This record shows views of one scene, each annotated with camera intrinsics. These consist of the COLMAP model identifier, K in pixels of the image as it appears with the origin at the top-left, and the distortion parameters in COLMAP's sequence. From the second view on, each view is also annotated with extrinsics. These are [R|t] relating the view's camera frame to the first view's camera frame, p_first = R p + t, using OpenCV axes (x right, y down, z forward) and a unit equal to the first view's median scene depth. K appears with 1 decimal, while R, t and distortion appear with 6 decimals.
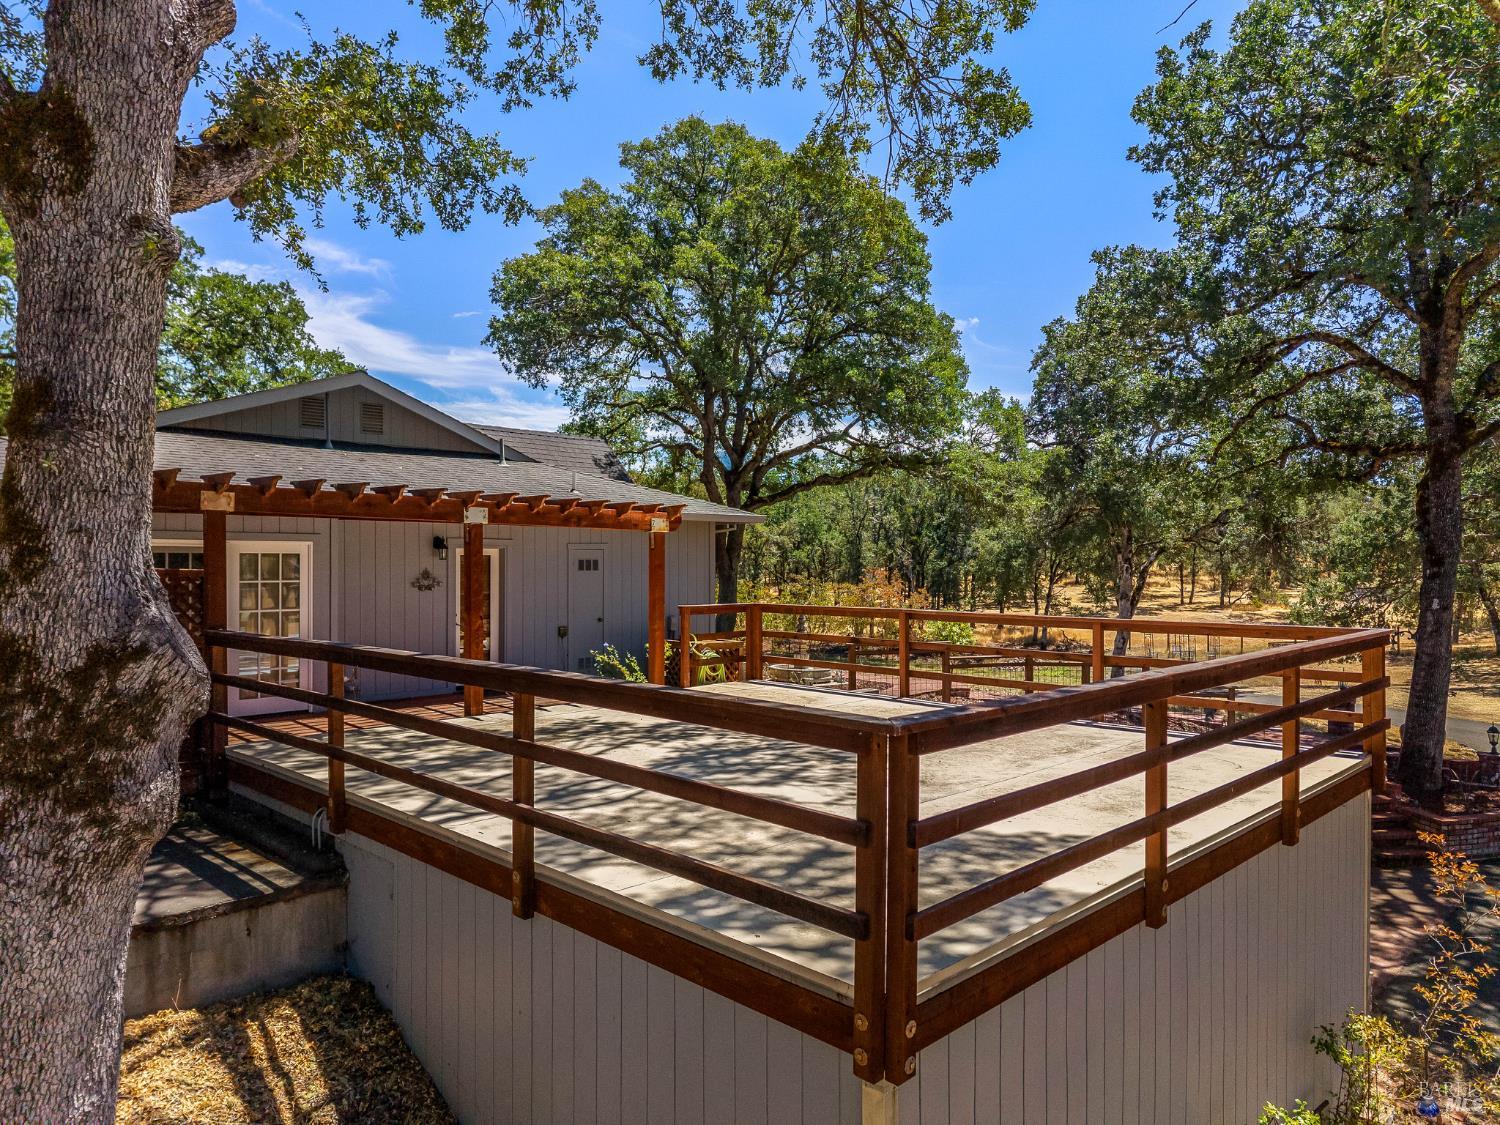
lens RADIAL K [[1002.6, 0, 748.8], [0, 1002.6, 565.3], [0, 0, 1]] dist [0.011098, -0.008258]
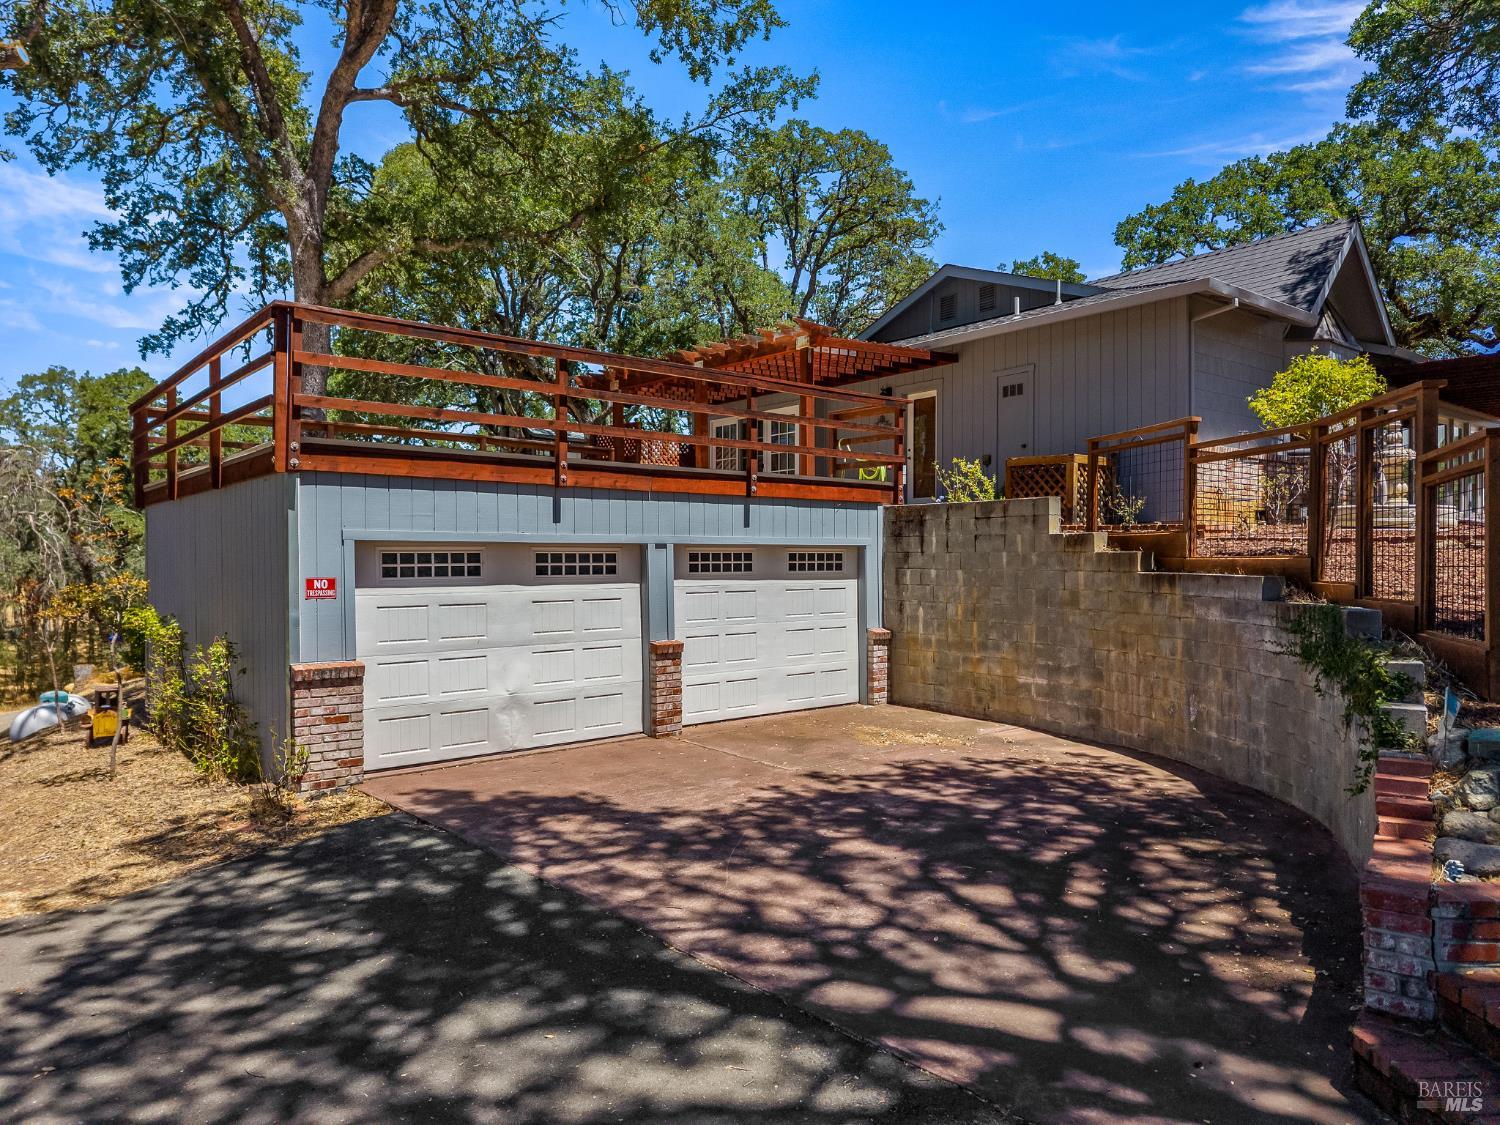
lens RADIAL K [[1002.6, 0, 746.2], [0, 1002.6, 565.6], [0, 0, 1]] dist [0.011098, -0.008258]
pose [[-0.094877, 0.004012, -0.995481, 1.023580], [0.002593, 0.999989, 0.003783, 0.202469], [0.995486, -0.002222, -0.094887, 1.018633]]
